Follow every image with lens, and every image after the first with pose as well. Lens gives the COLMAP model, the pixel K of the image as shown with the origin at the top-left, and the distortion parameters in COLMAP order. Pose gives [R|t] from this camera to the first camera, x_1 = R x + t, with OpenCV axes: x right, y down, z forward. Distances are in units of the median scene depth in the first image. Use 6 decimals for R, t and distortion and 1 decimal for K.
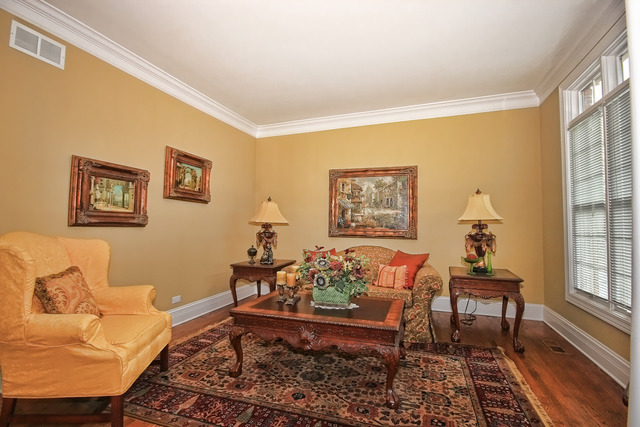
lens RADIAL K [[295.4, 0, 320.8], [0, 295.4, 217.2], [0, 0, 1]] dist [0.002670, 0.000244]
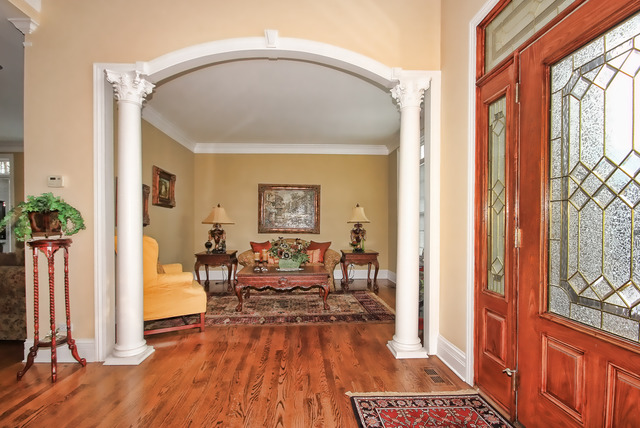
lens RADIAL K [[295.4, 0, 314.7], [0, 295.4, 228.2], [0, 0, 1]] dist [0.002670, 0.000244]
pose [[0.925159, -0.006698, 0.379520, -0.315730], [-0.008609, 0.999217, 0.038622, -0.014856], [-0.379481, -0.038999, 0.924377, -0.450092]]
